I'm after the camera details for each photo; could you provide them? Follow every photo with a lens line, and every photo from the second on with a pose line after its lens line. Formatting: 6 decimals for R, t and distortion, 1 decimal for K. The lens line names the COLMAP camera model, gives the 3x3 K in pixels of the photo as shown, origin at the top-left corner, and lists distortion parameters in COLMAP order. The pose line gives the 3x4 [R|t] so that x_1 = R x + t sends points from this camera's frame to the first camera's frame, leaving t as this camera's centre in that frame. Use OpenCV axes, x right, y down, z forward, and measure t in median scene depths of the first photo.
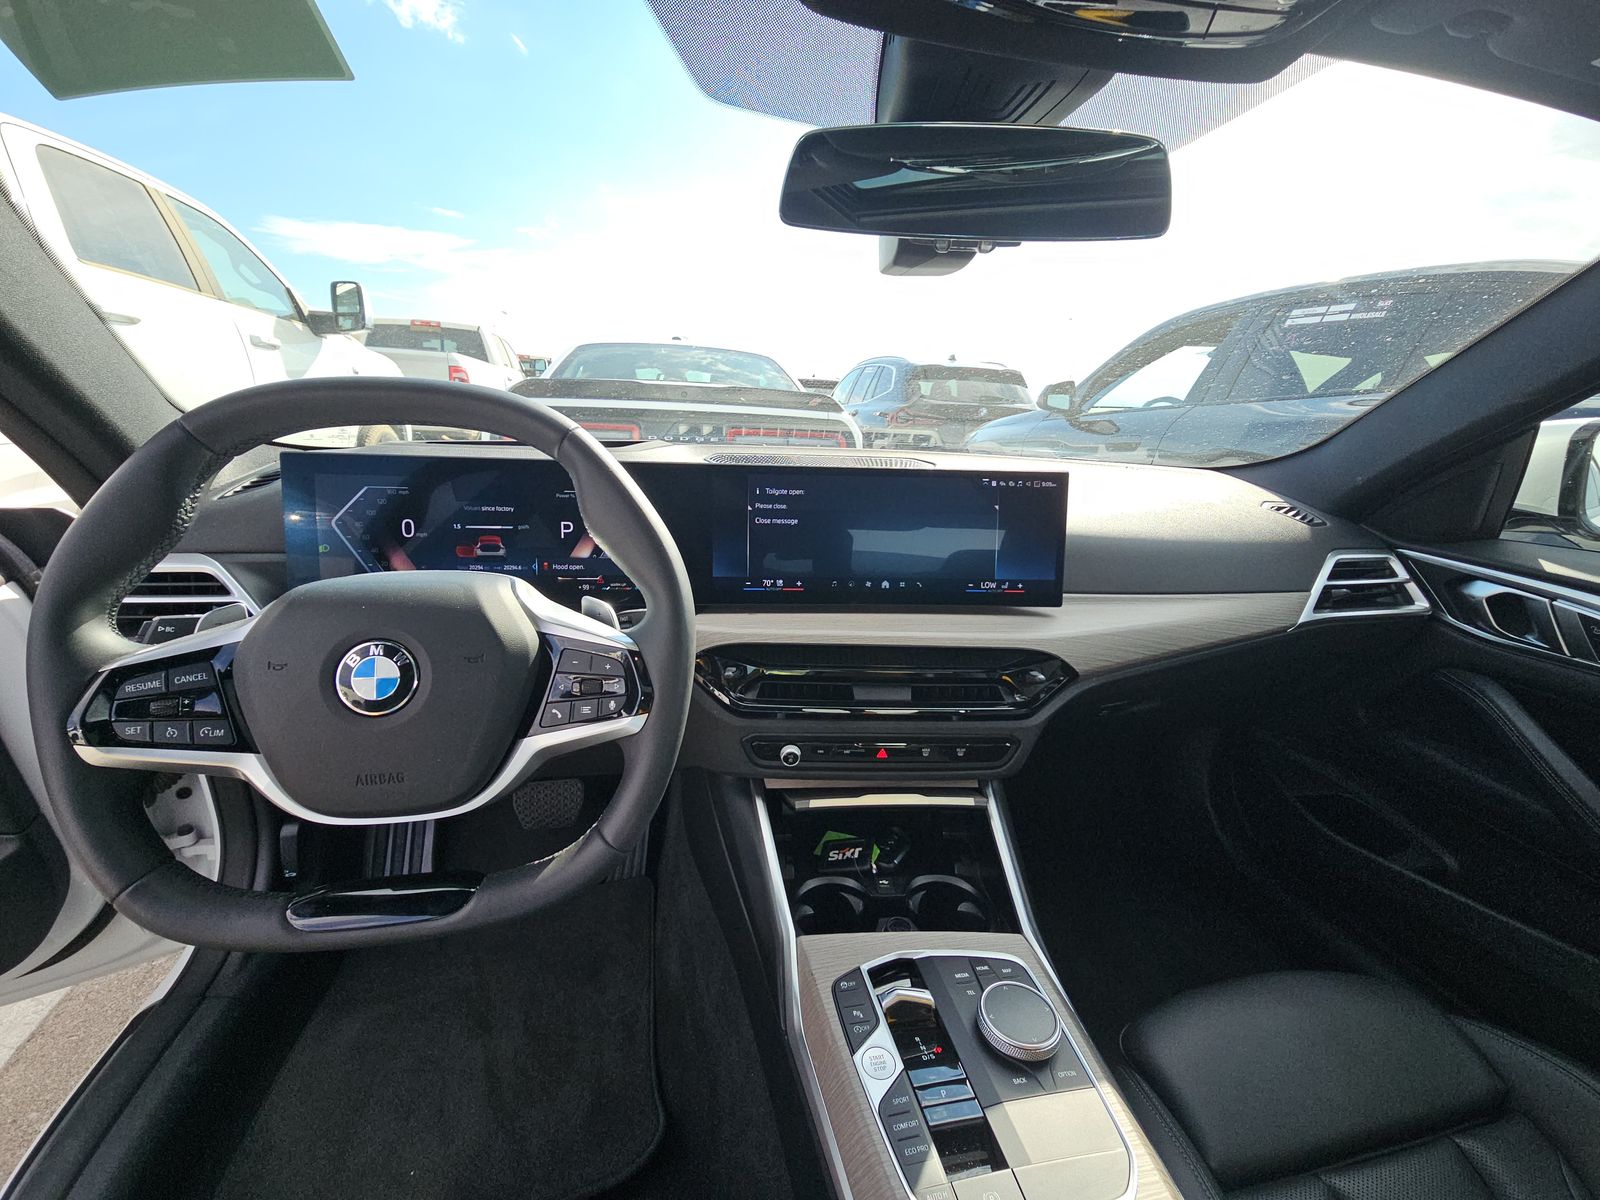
lens RADIAL K [[649.1, 0, 806.6], [0, 649.1, 595.2], [0, 0, 1]] dist [-0.001653, -0.000065]
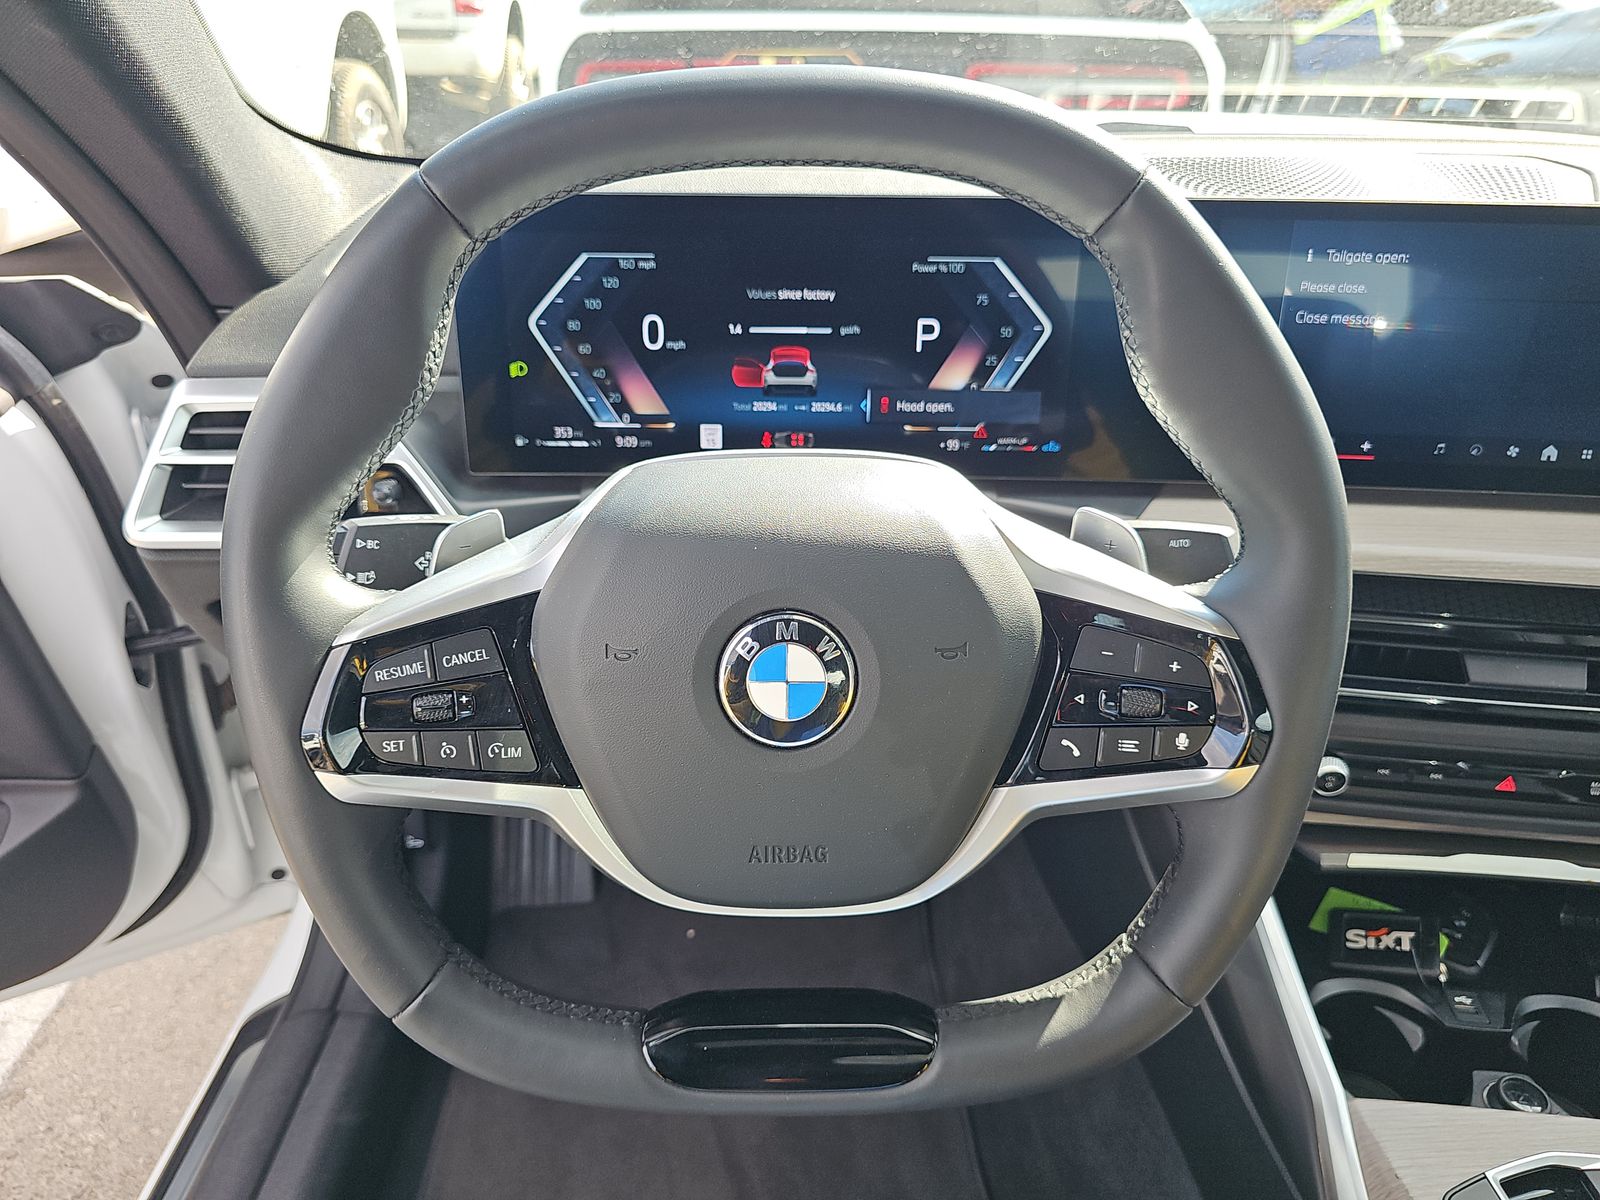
lens RADIAL K [[1076.8, 0, 800.0], [0, 1076.8, 600.0], [0, 0, 1]] dist [0.047420, -0.064173]
pose [[0.983281, 0.060239, -0.171845, -0.313344], [-0.020266, 0.974036, 0.225484, -0.088948], [0.180966, -0.218231, 0.958972, 0.095214]]
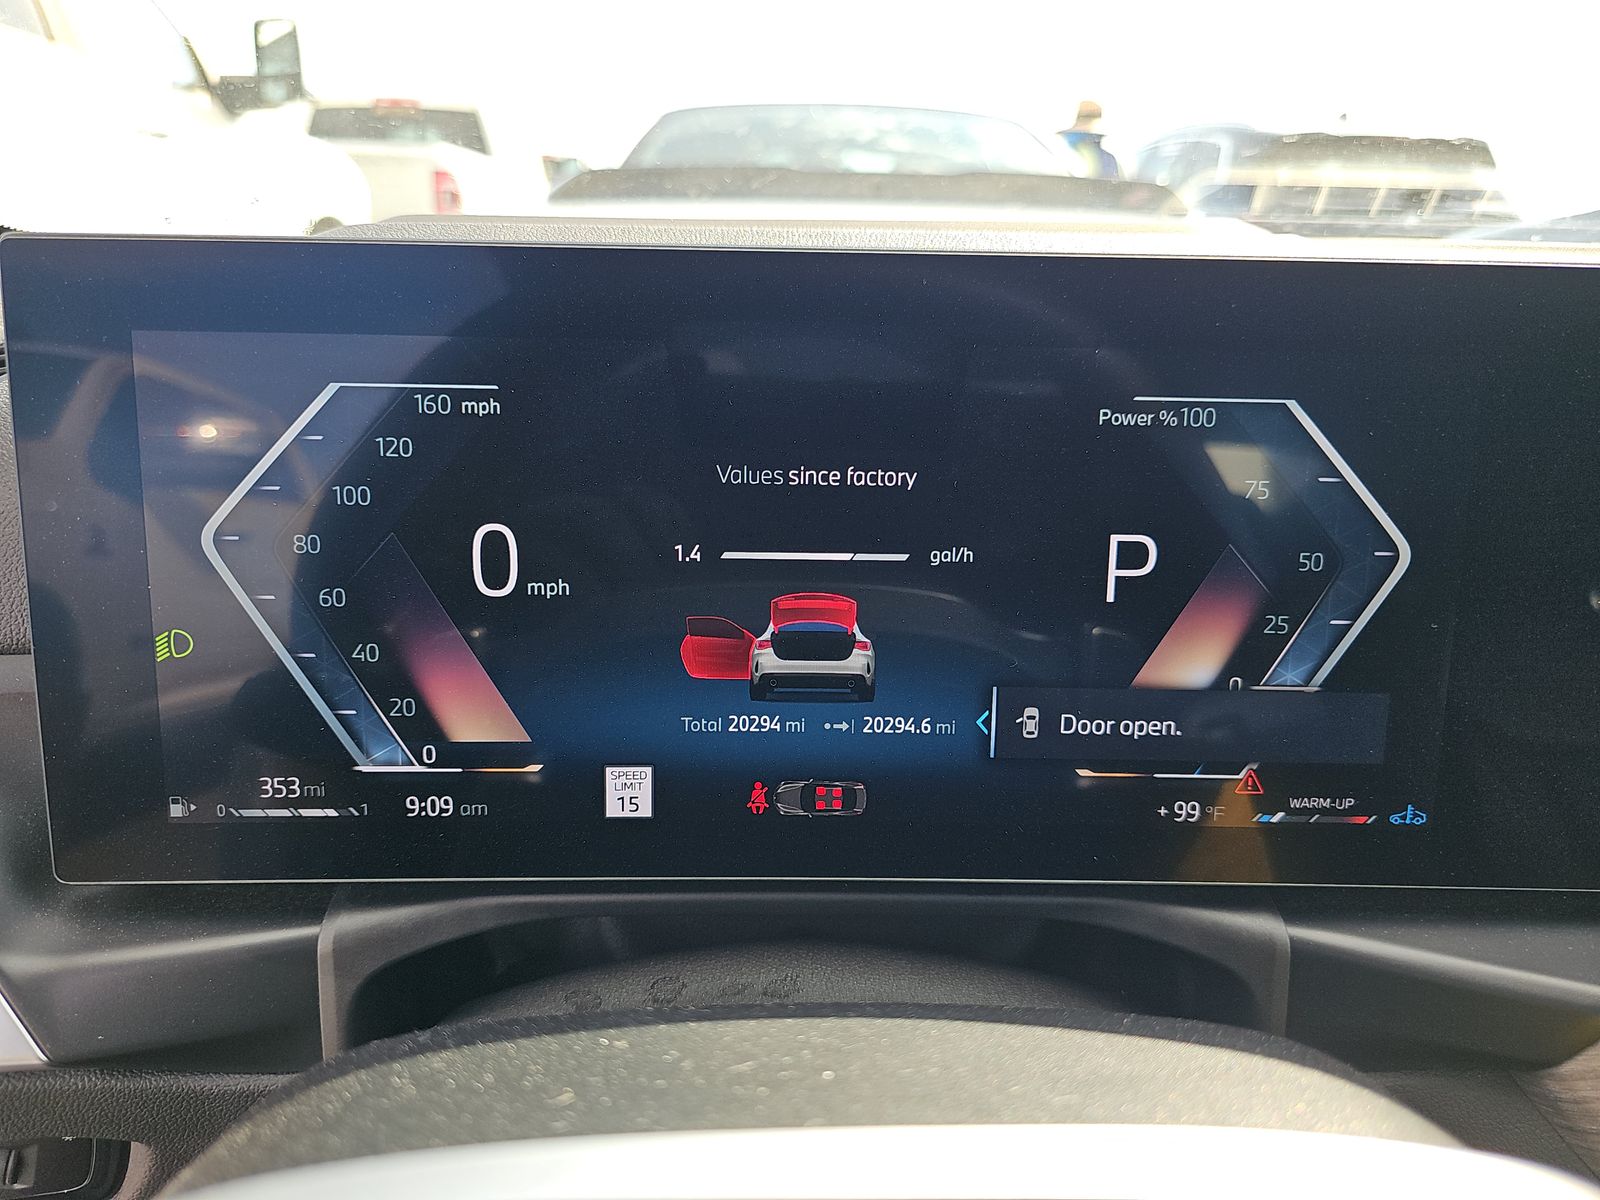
lens RADIAL K [[1076.8, 0, 800.0], [0, 1076.8, 600.0], [0, 0, 1]] dist [0.047420, -0.064173]
pose [[0.985583, 0.030303, -0.166454, -0.428463], [-0.023439, 0.998798, 0.043047, -0.105296], [0.167559, -0.038525, 0.985109, 0.615957]]
